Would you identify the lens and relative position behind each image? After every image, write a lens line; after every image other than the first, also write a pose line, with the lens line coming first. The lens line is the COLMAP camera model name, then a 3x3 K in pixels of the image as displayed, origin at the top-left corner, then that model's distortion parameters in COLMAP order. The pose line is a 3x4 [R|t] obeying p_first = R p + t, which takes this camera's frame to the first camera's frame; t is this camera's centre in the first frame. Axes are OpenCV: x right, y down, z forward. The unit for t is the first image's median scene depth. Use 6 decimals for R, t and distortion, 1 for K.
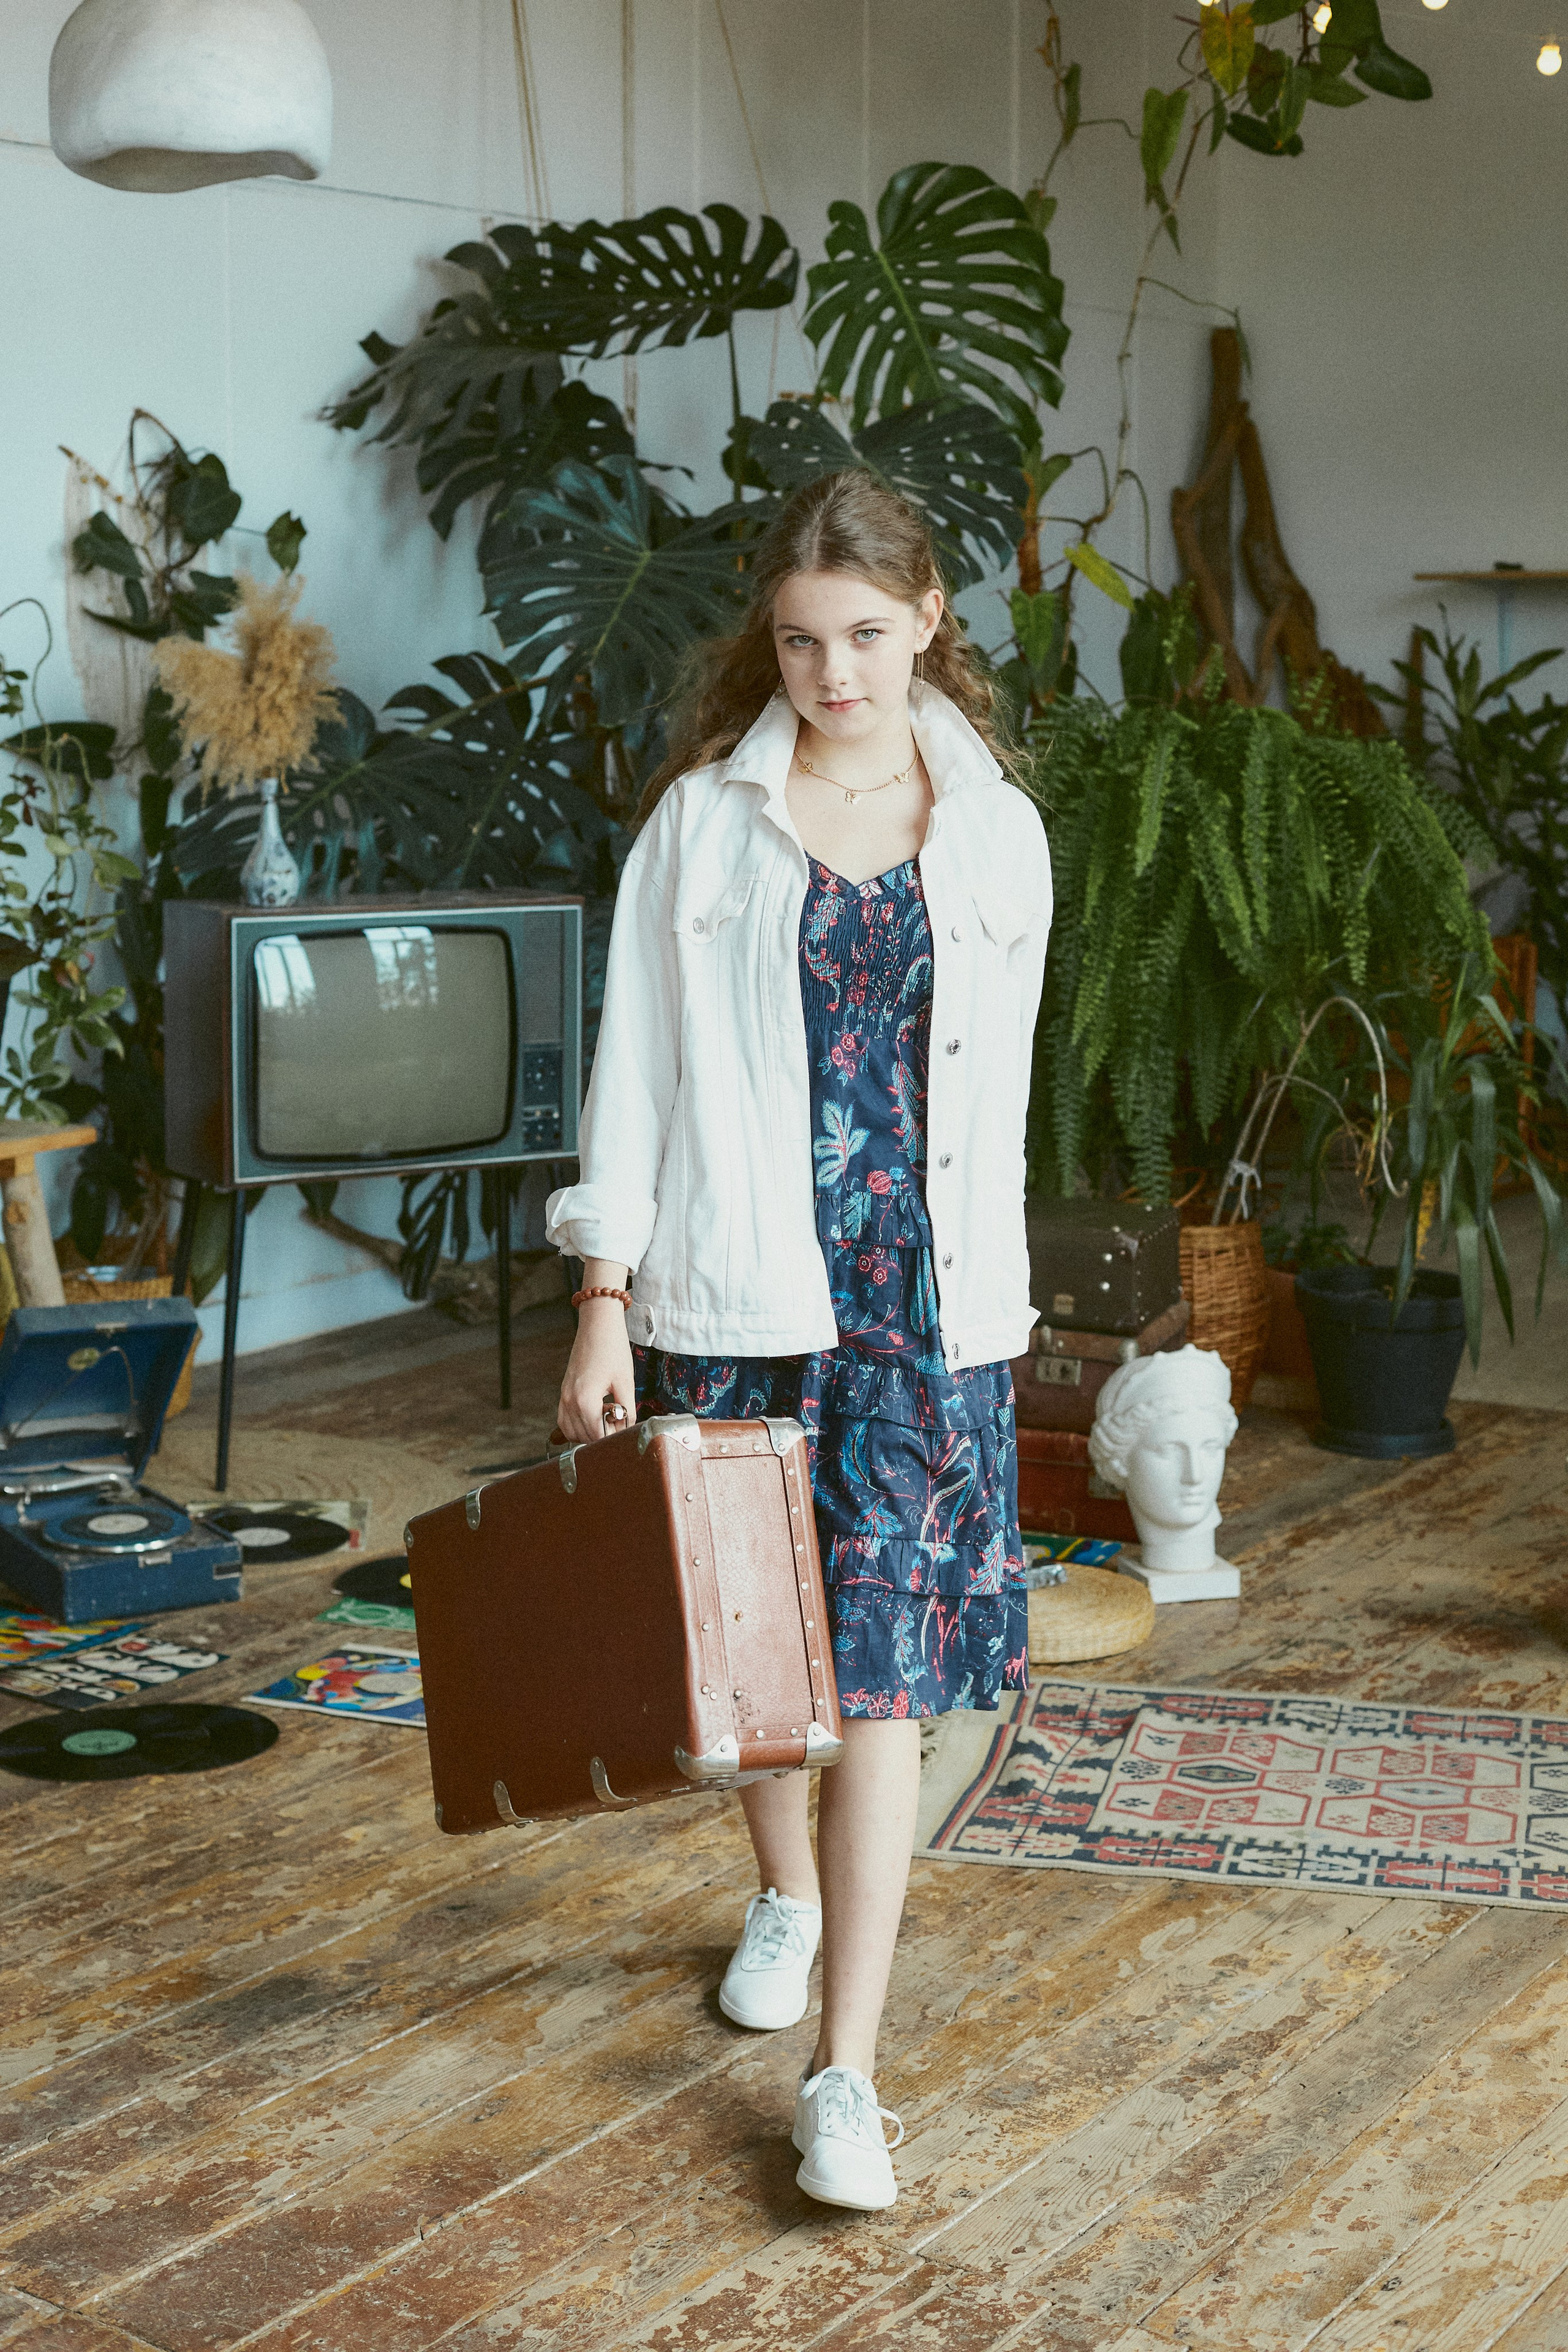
lens RADIAL K [[3419.7, 0, 775.2], [0, 3419.7, 1185.8], [0, 0, 1]] dist [-0.140865, 0.118315]
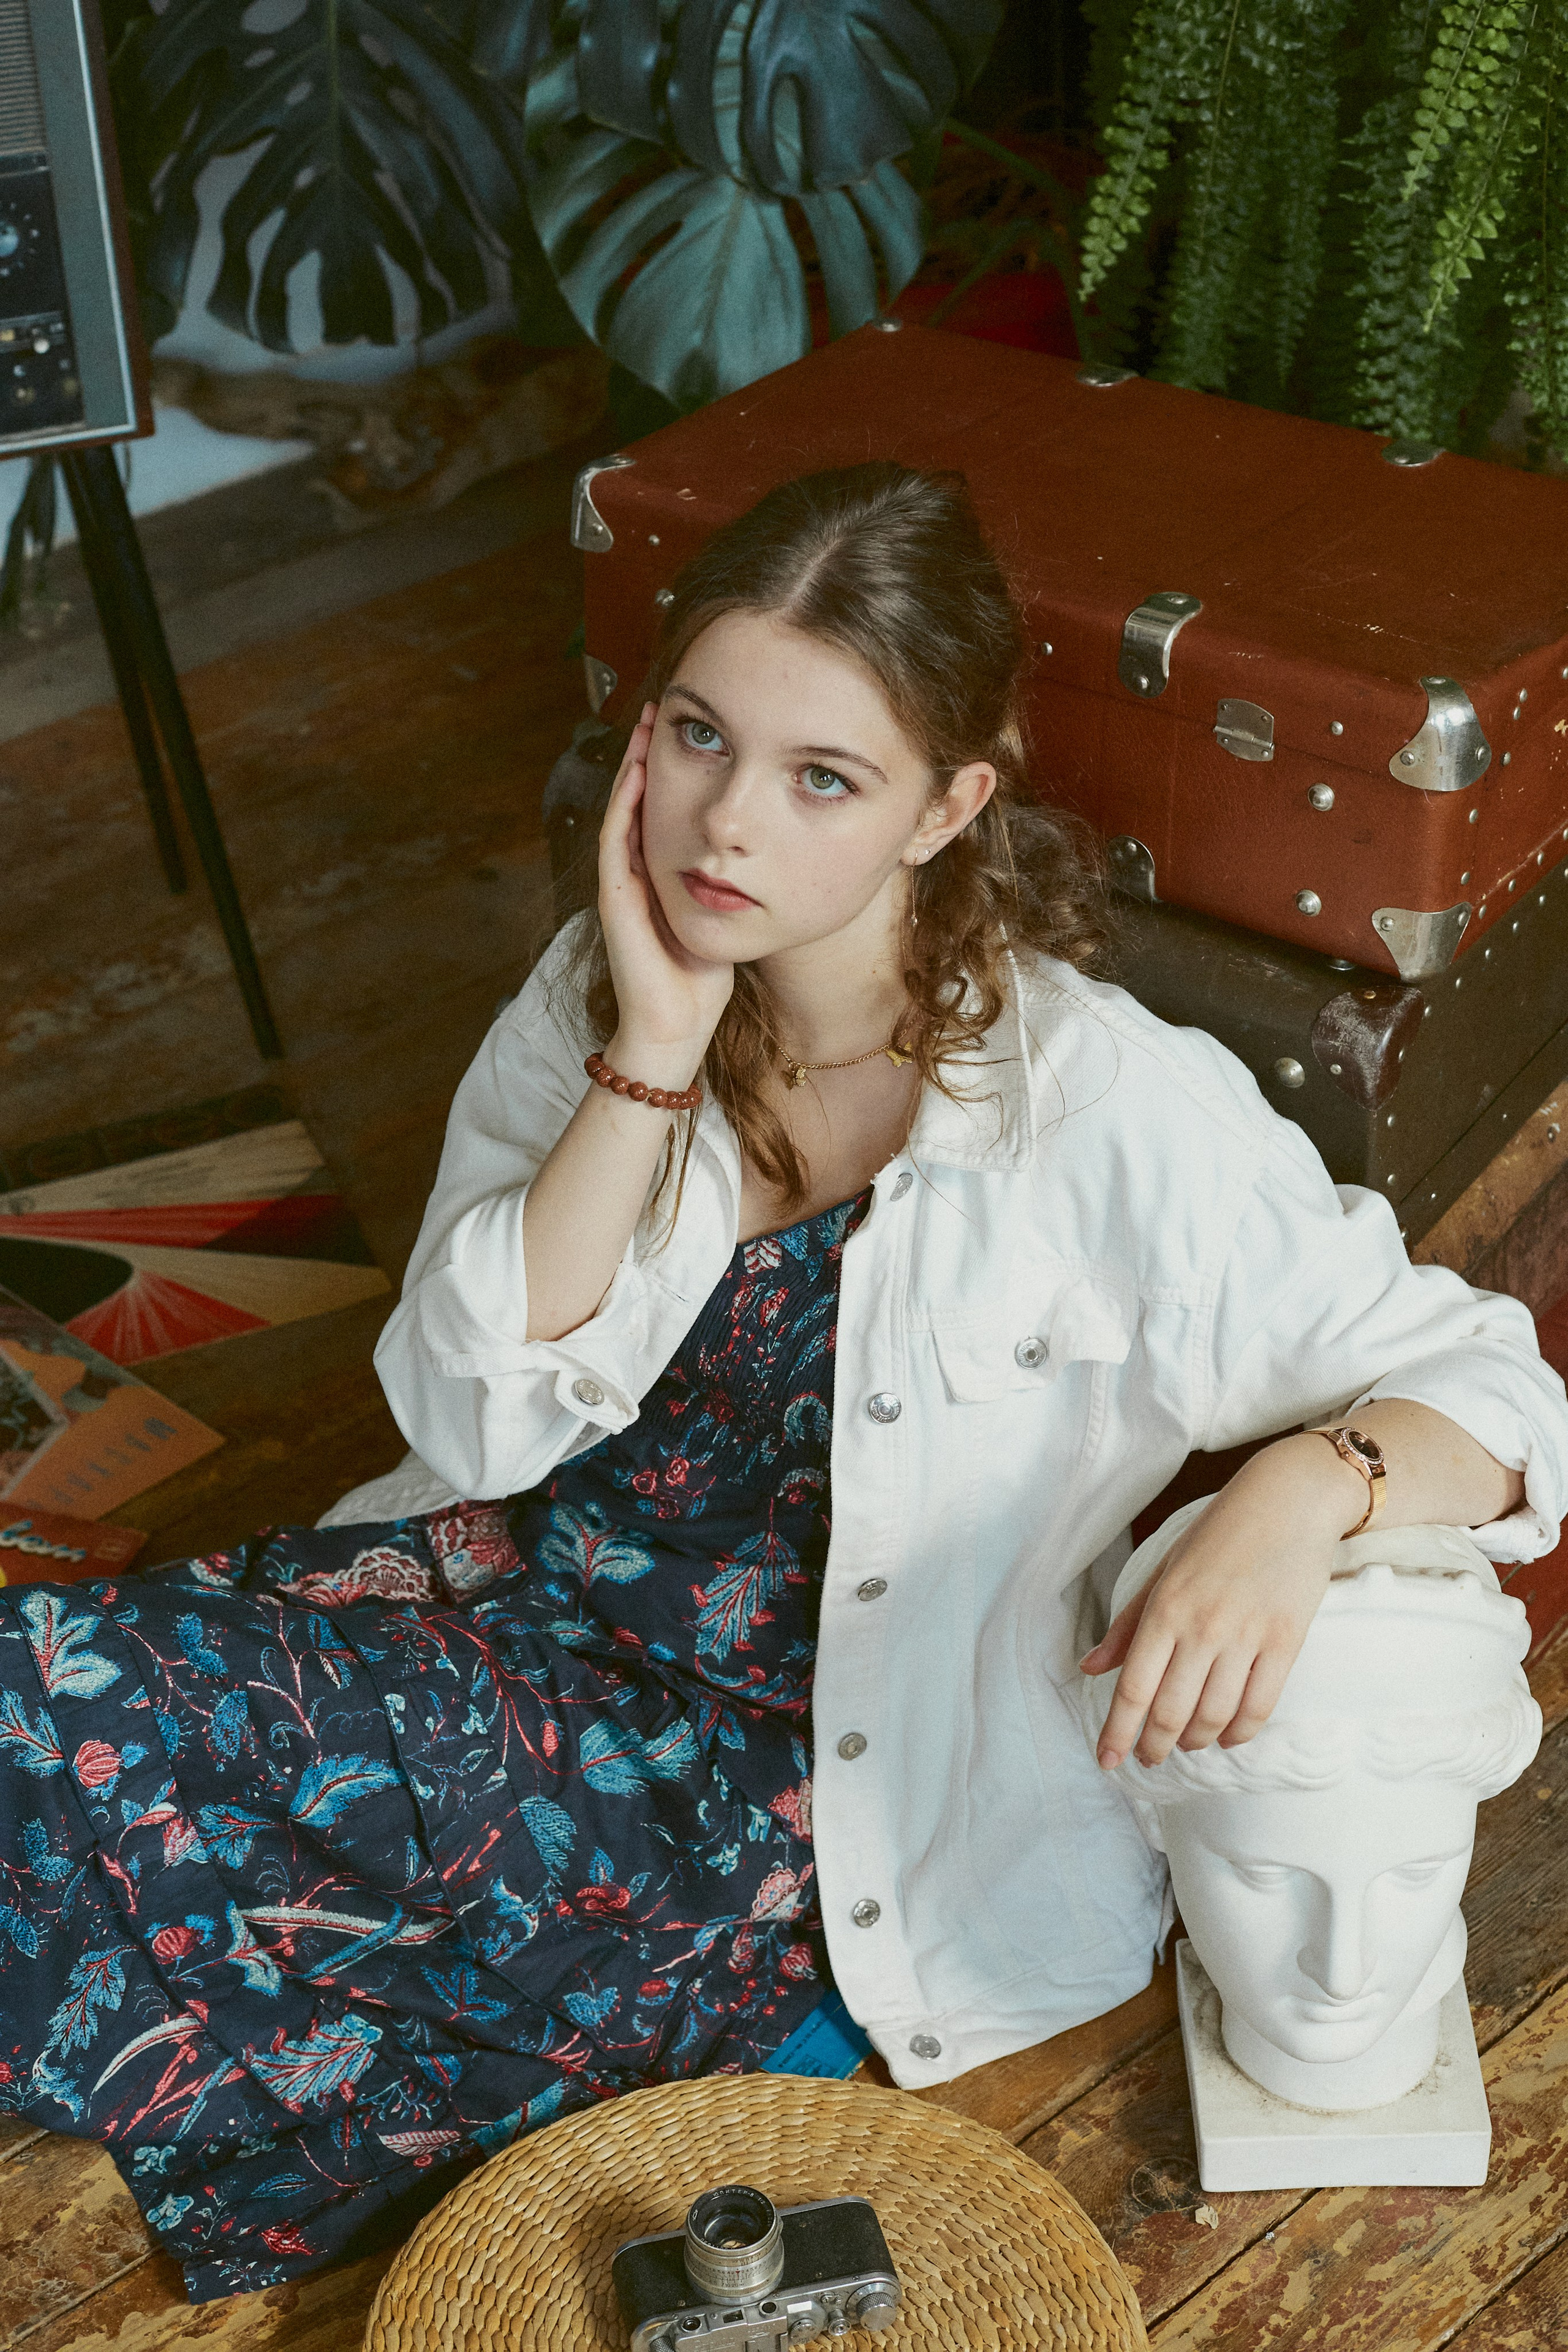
lens RADIAL K [[3357.6, 0, 777.3], [0, 3357.6, 1179.4], [0, 0, 1]] dist [-0.159225, 0.116338]
pose [[0.966919, 0.101005, -0.234235, 0.121562], [0.005627, 0.909594, 0.415460, -0.095845], [0.255022, -0.403034, 0.878935, 0.695347]]
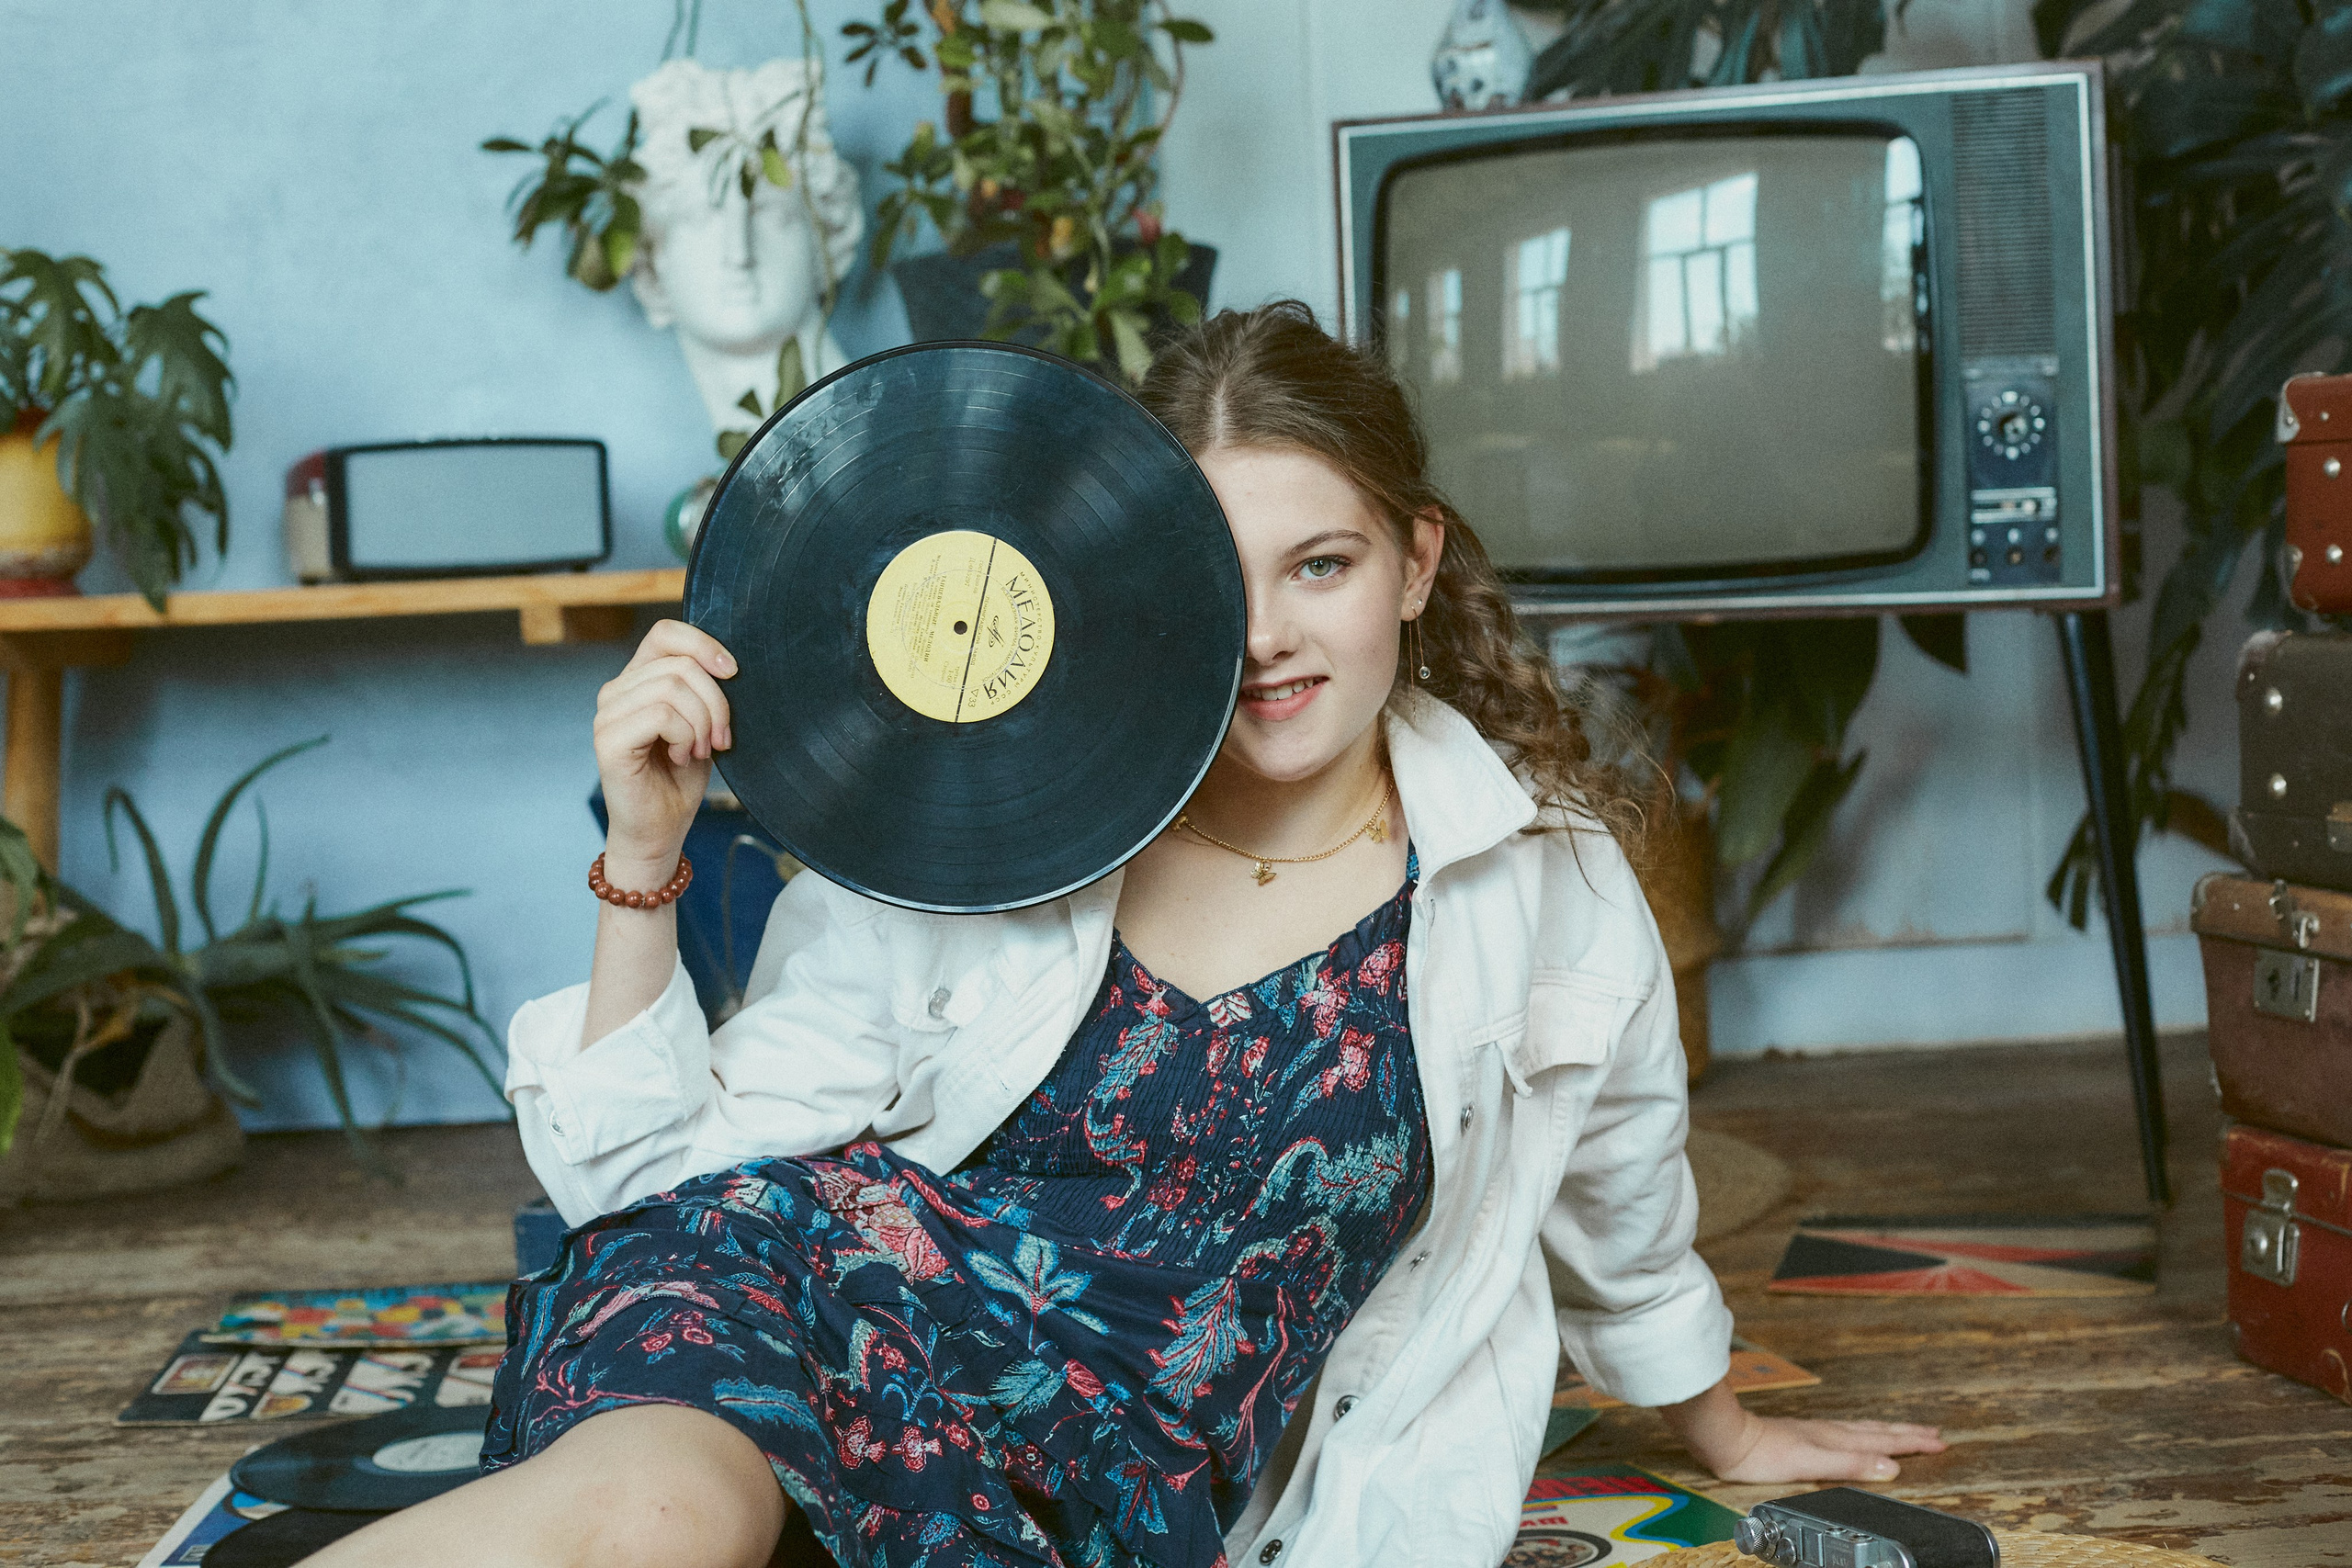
lens RADIAL K [[3439.7, 0, 1184.2], [0, 3439.7, 777.8], [0, 0, 1]] dist [-0.155396, 0.149187]
pose [[0.607268, 0.011950, -0.794407, 0.262005], [-0.080665, 0.995647, -0.046685, 0.052750], [0.790391, 0.092431, 0.605589, 0.657630]]
